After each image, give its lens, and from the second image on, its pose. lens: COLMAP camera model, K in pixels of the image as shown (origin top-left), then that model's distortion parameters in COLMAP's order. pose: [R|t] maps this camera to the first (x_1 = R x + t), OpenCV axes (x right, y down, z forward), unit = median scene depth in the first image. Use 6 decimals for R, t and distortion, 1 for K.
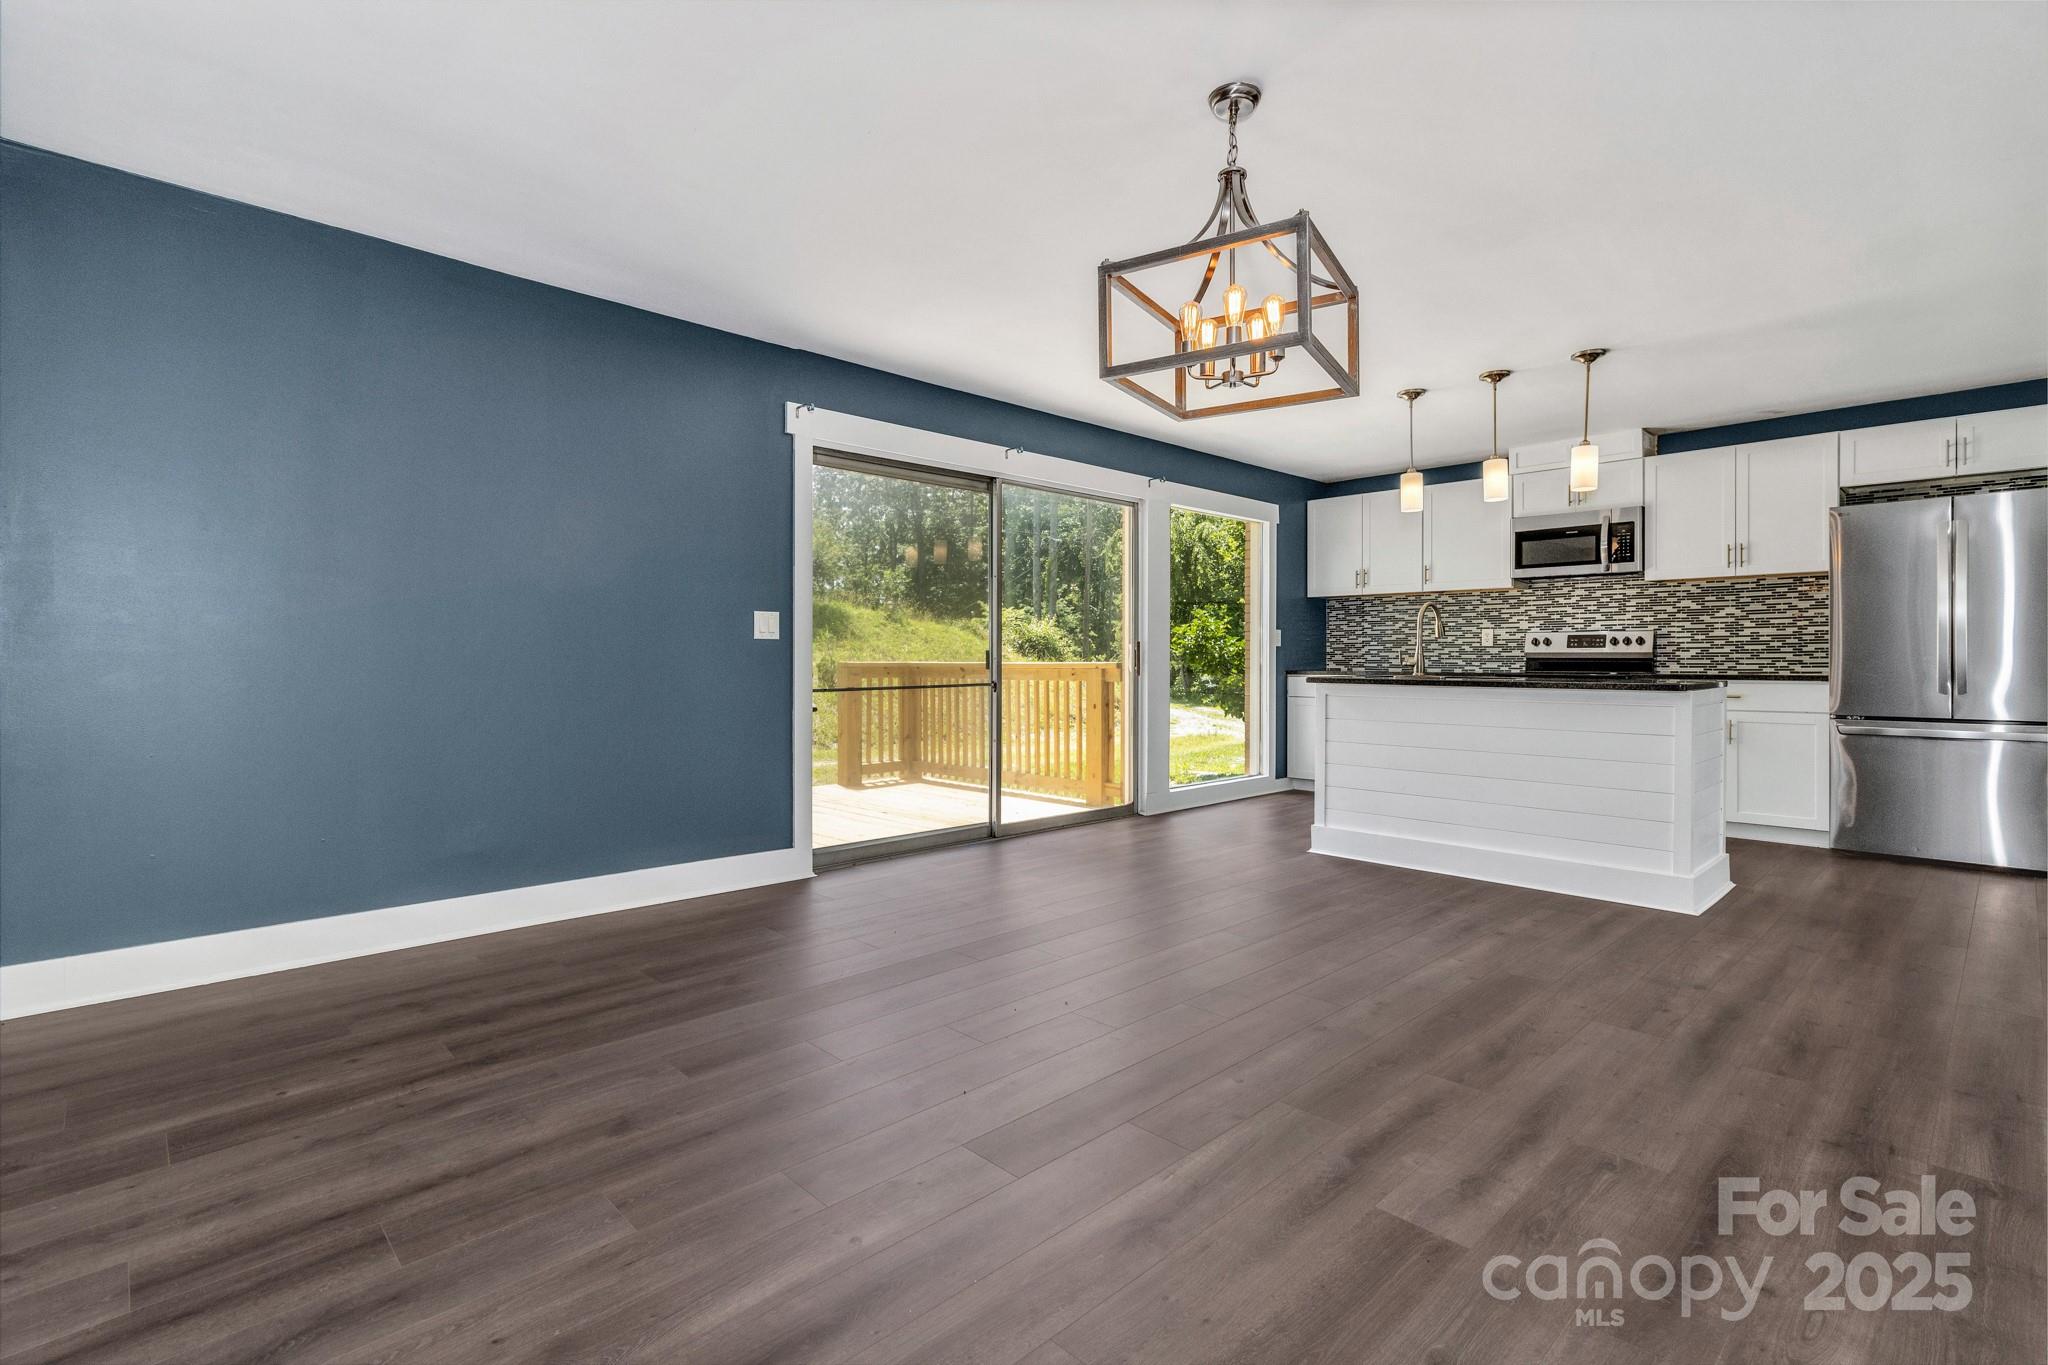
lens RADIAL K [[954.9, 0, 1027.6], [0, 954.9, 656.9], [0, 0, 1]] dist [0.002225, 0.001220]
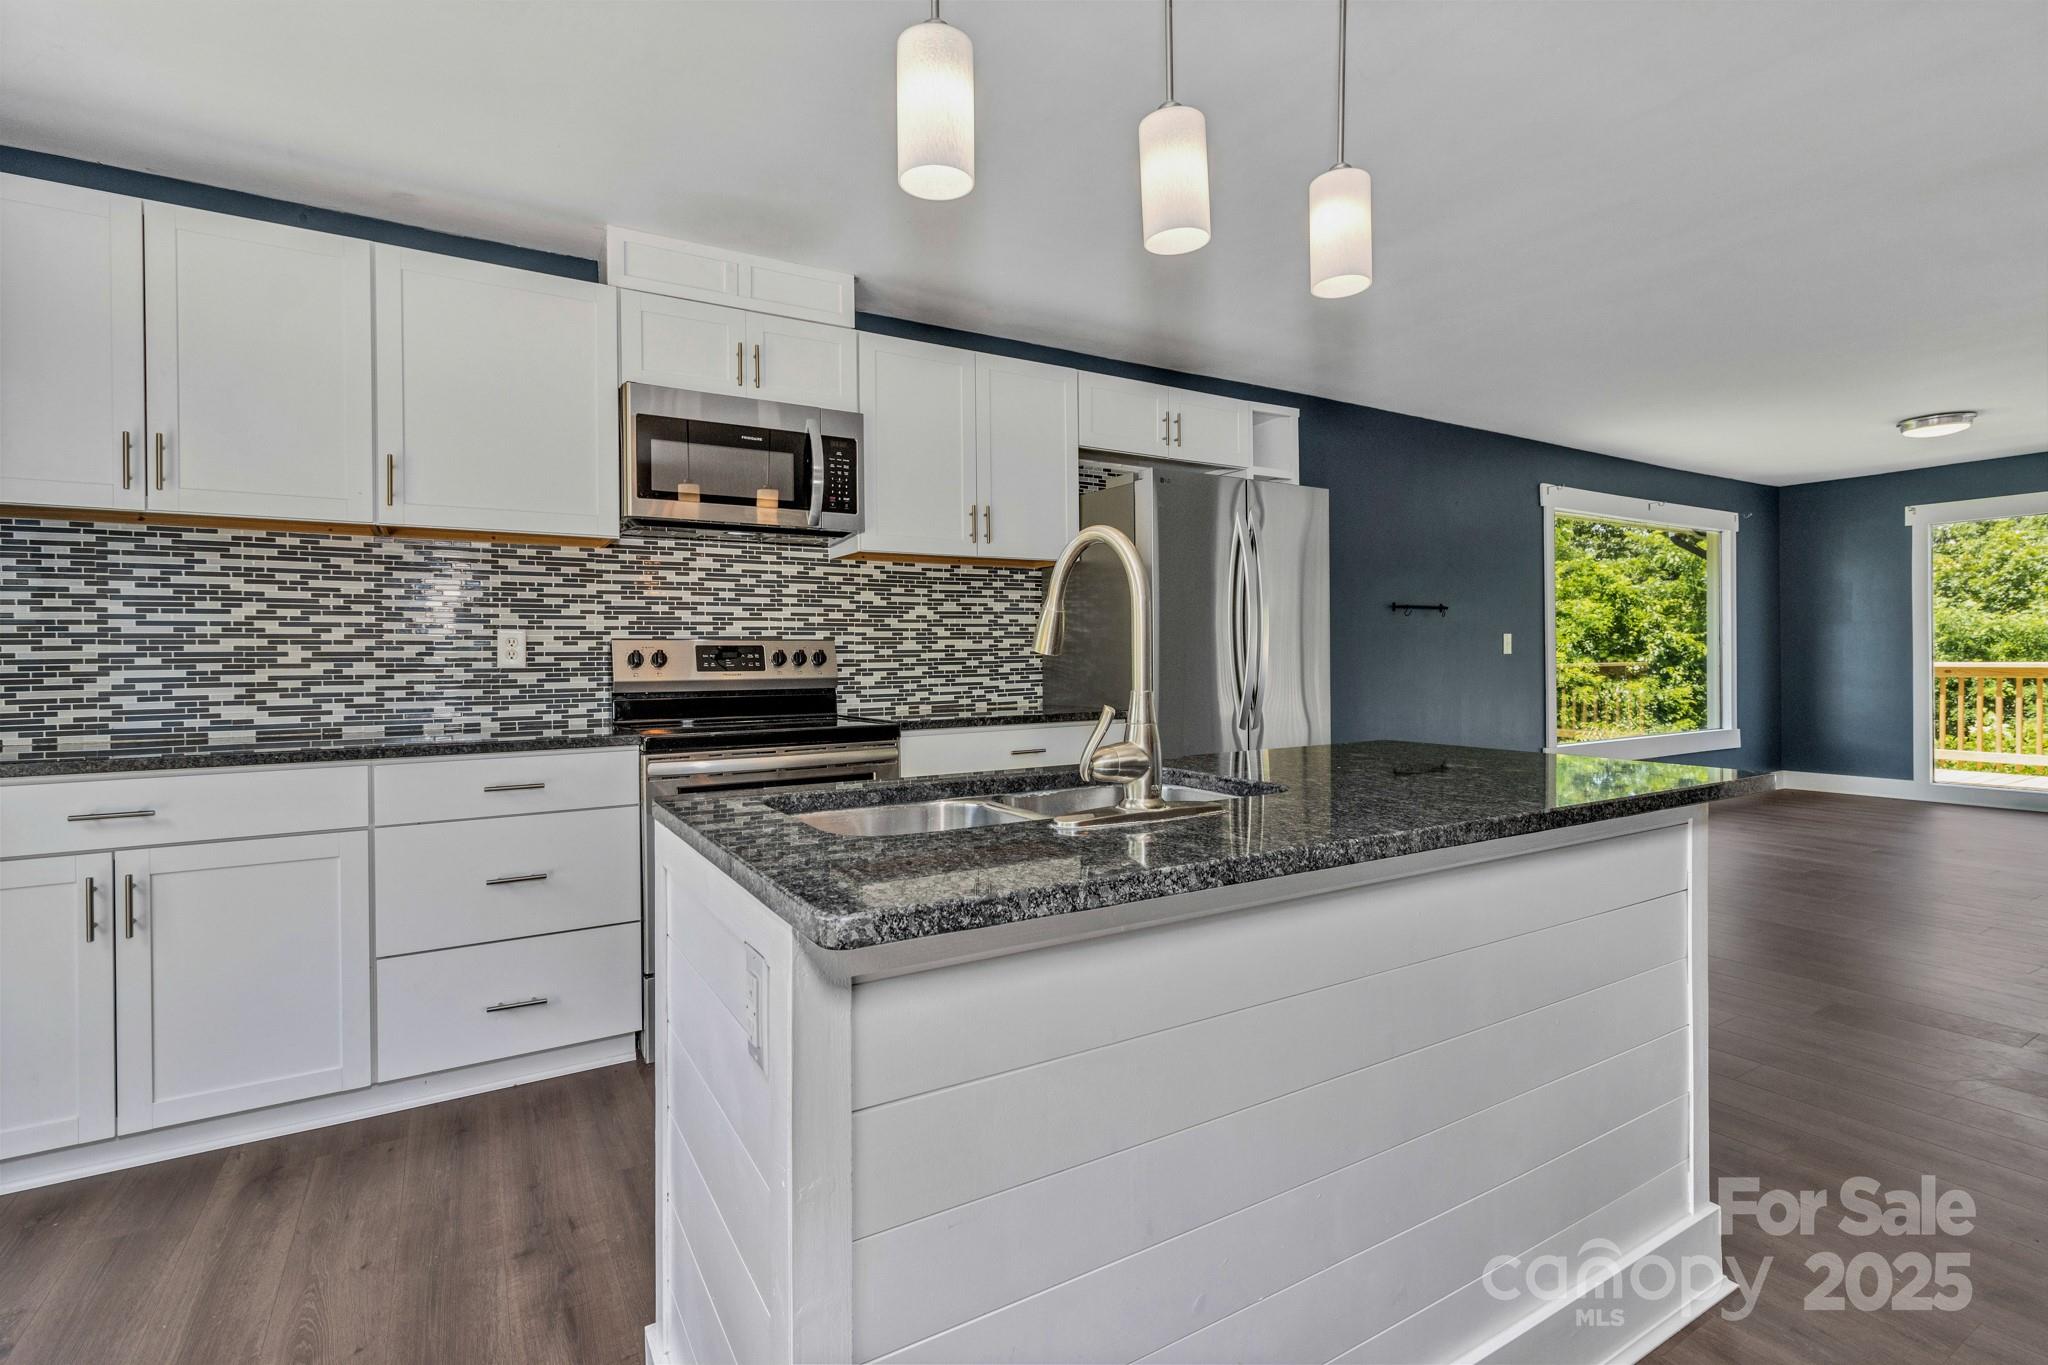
lens RADIAL K [[954.9, 0, 1027.5], [0, 954.9, 659.3], [0, 0, 1]] dist [0.002225, 0.001220]
pose [[0.220341, -0.007269, 0.975396, 0.117230], [0.005835, 0.999964, 0.006134, -0.018391], [-0.975405, 0.004340, 0.220376, 0.742371]]
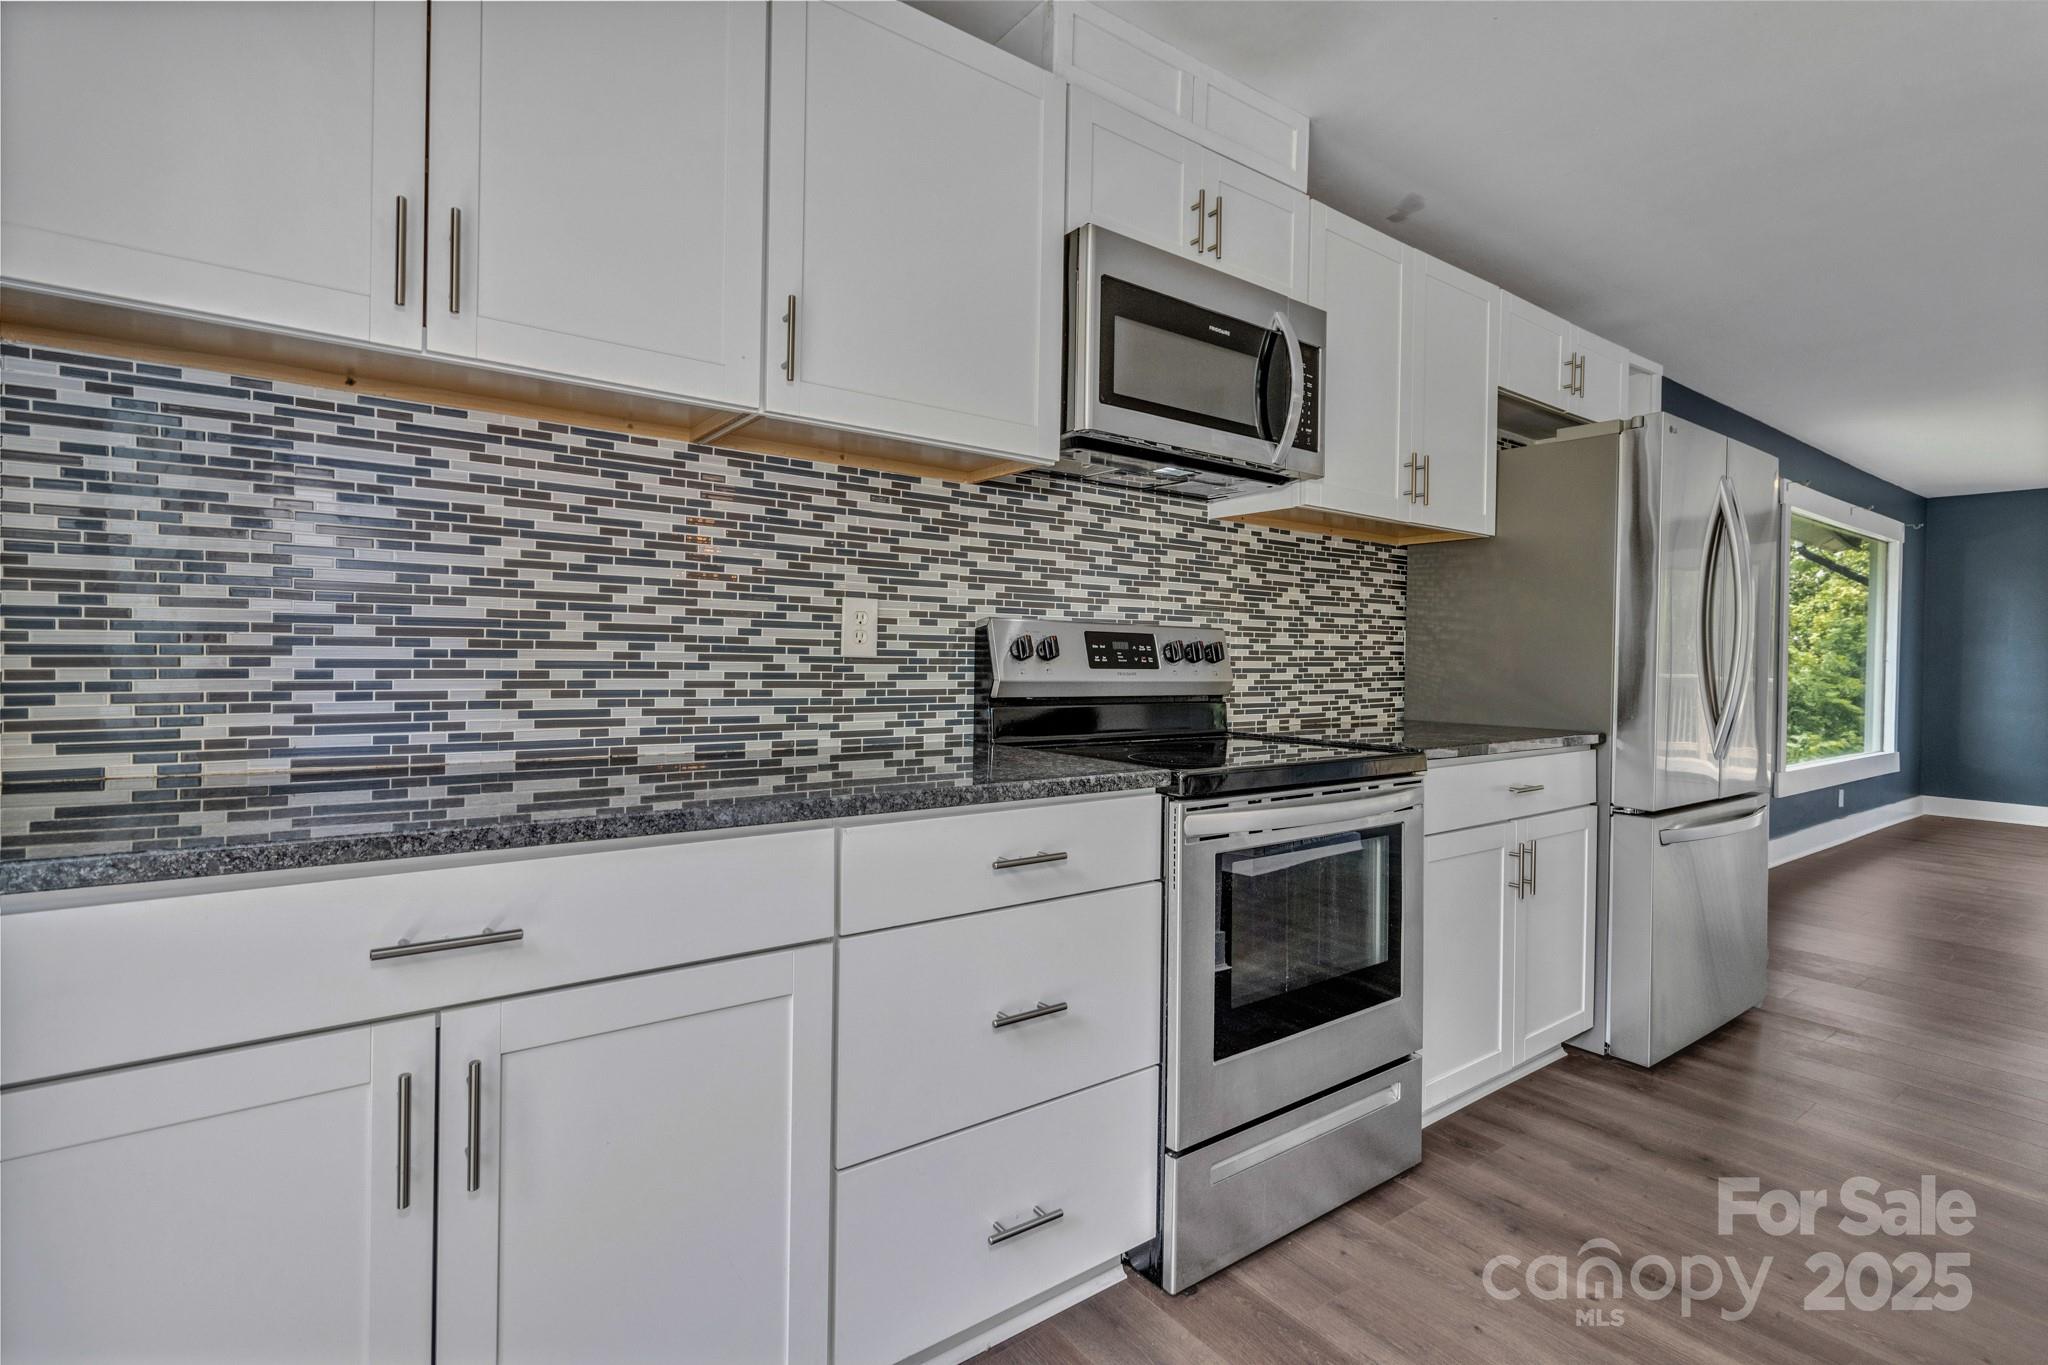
lens RADIAL K [[954.9, 0, 1030.7], [0, 954.9, 660.5], [0, 0, 1]] dist [0.002225, 0.001220]
pose [[0.130688, -0.007309, 0.991397, 0.222428], [-0.021681, 0.999713, 0.010228, -0.015883], [-0.991186, -0.022831, 0.130492, 1.004883]]
